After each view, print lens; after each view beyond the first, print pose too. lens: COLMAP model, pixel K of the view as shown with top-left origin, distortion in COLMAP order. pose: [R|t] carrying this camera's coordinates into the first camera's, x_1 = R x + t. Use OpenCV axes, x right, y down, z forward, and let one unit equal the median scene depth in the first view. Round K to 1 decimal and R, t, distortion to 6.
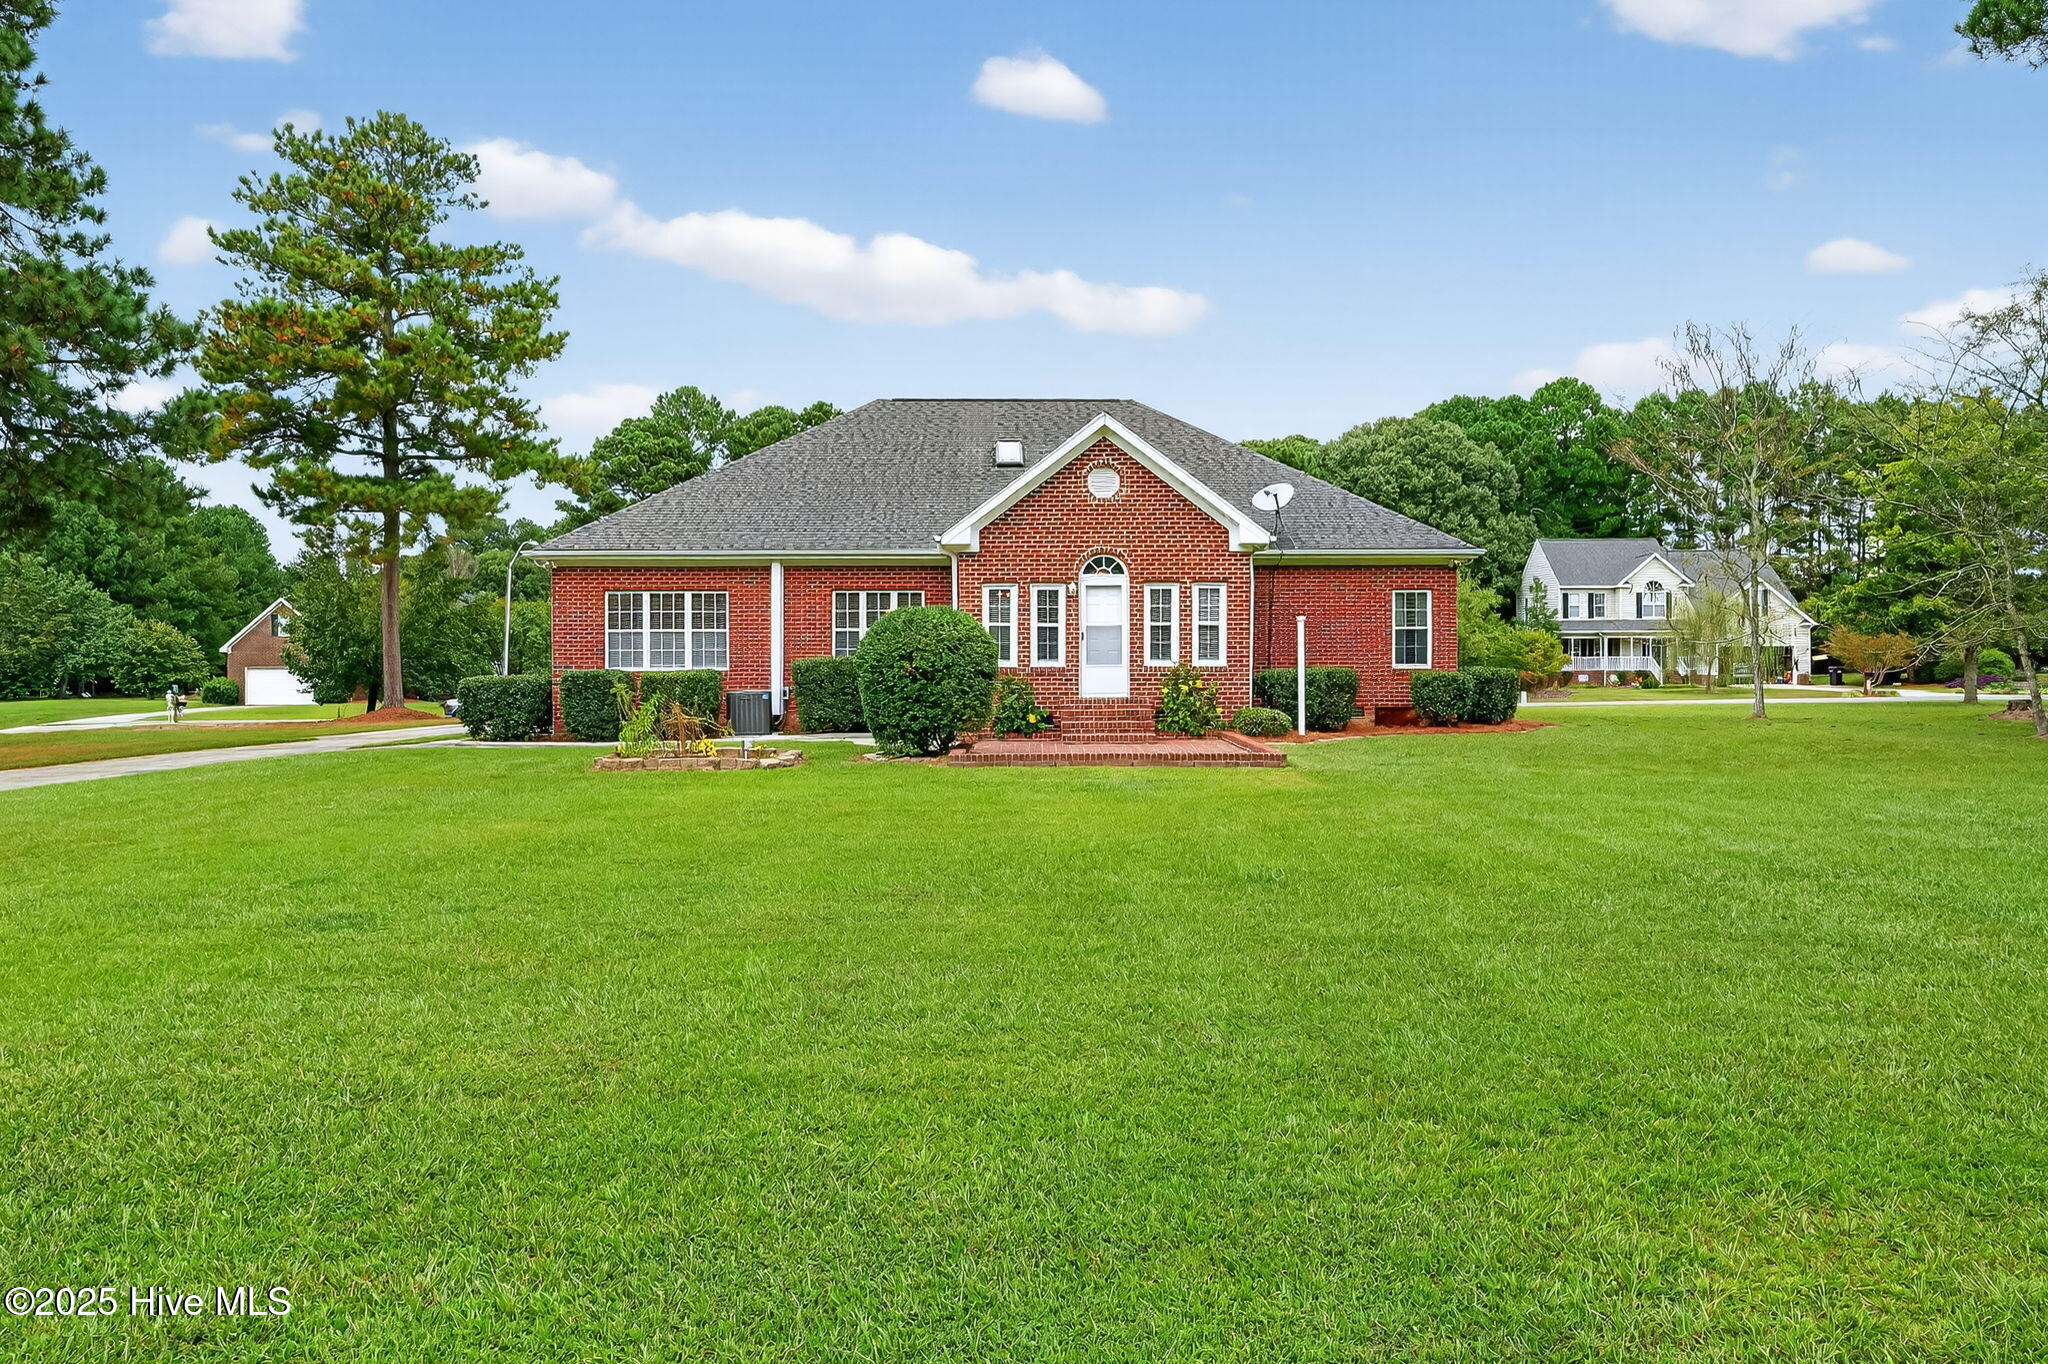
lens RADIAL K [[860.9, 0, 1027.9], [0, 860.9, 660.3], [0, 0, 1]] dist [0.001247, -0.000027]
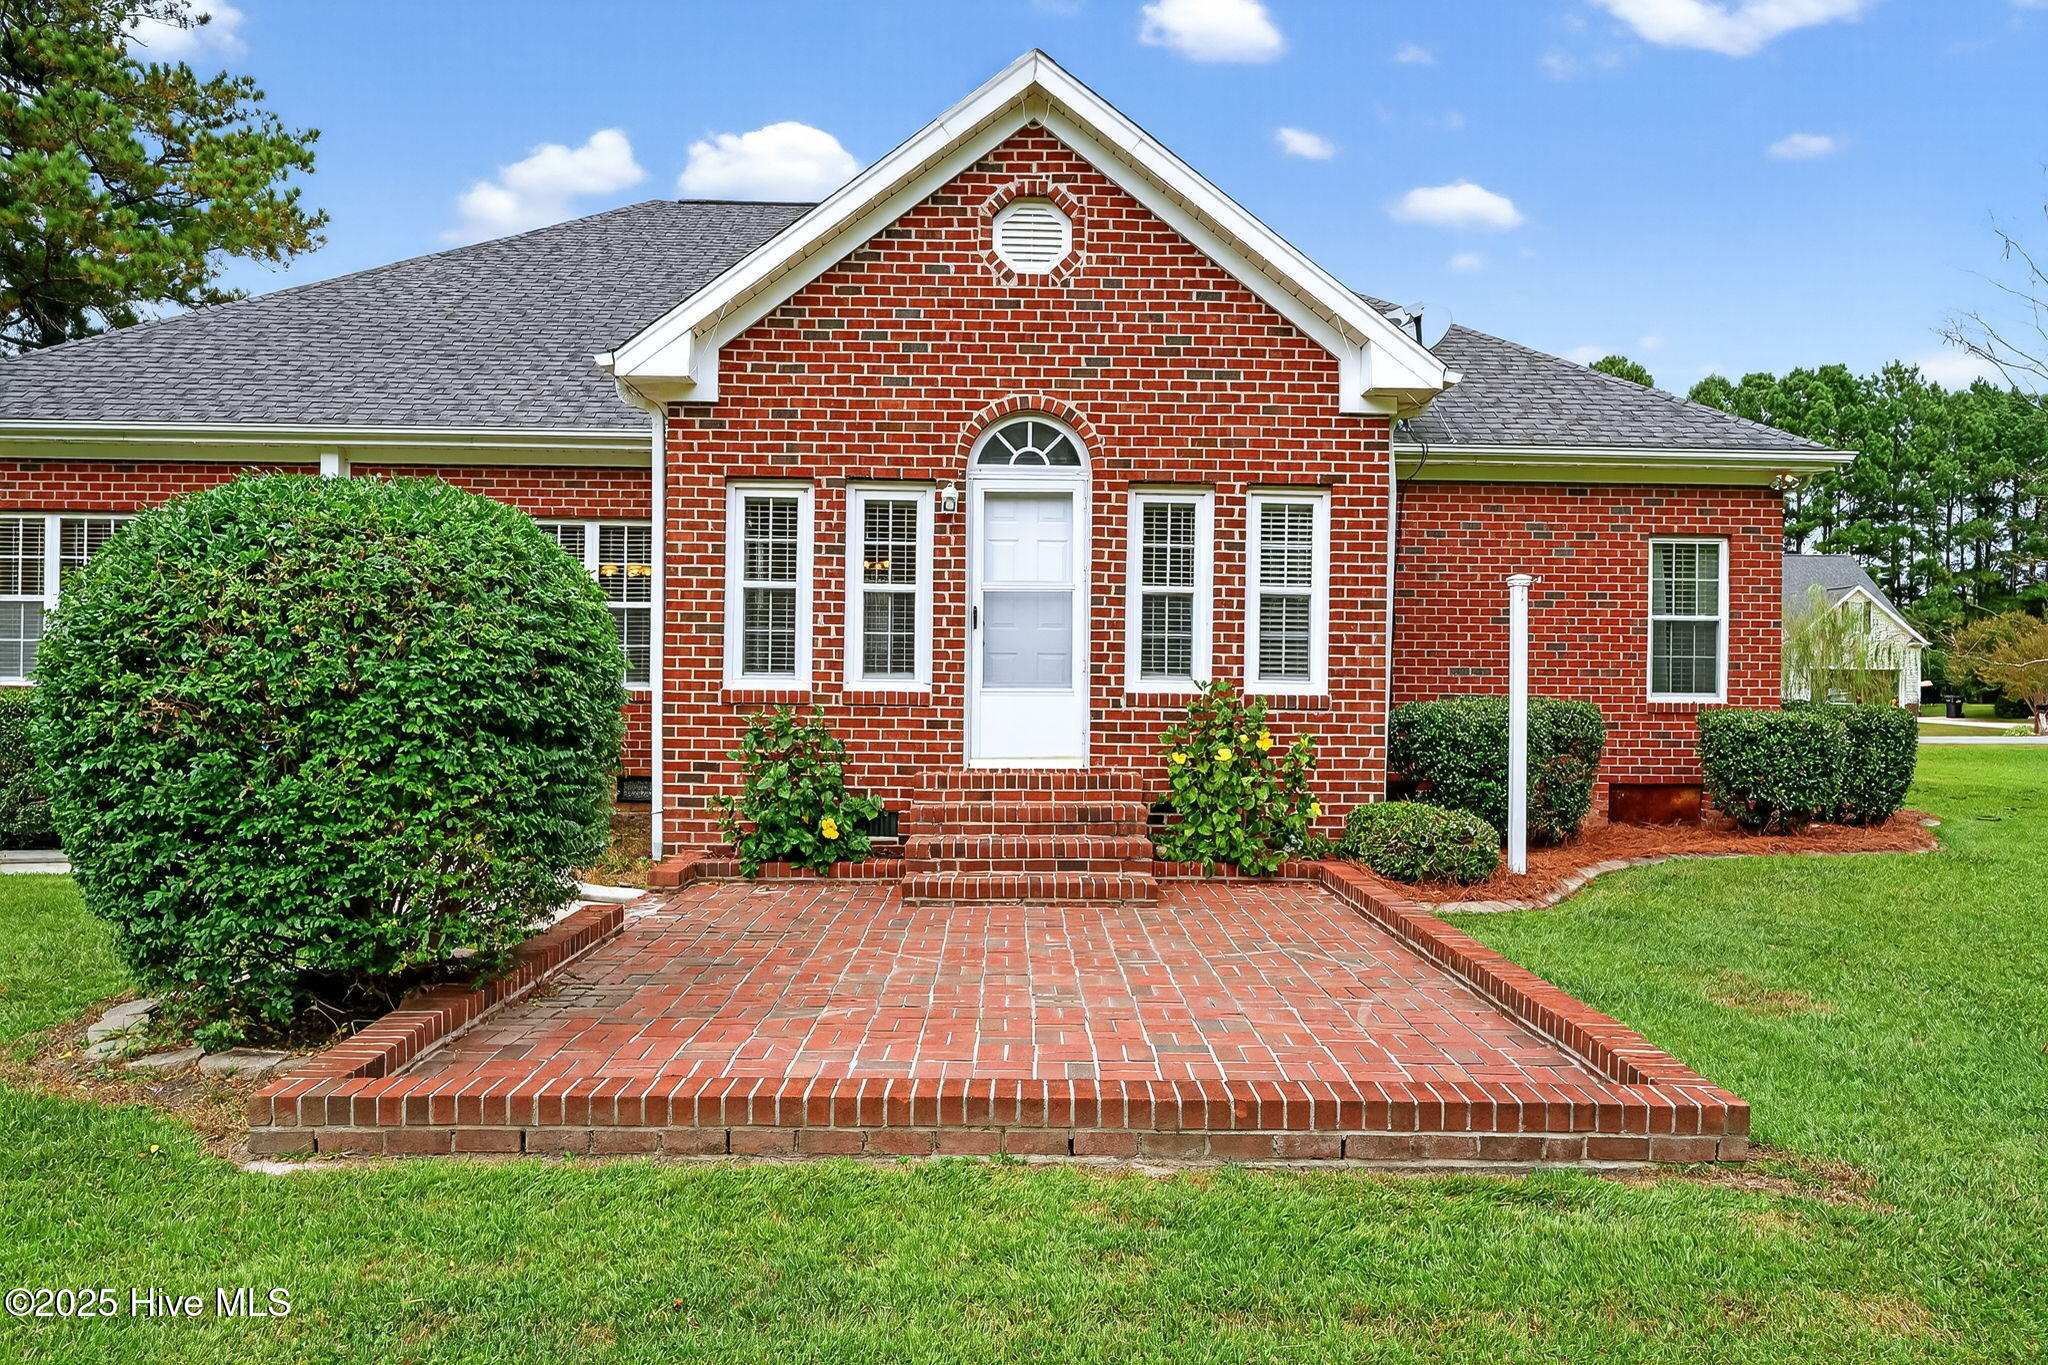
lens RADIAL K [[860.9, 0, 1027.9], [0, 860.9, 660.8], [0, 0, 1]] dist [0.001247, -0.000027]
pose [[0.999649, 0.014327, 0.022287, 0.079690], [-0.013990, 0.999786, -0.015228, -0.001524], [-0.022500, 0.014911, 0.999636, 0.595894]]
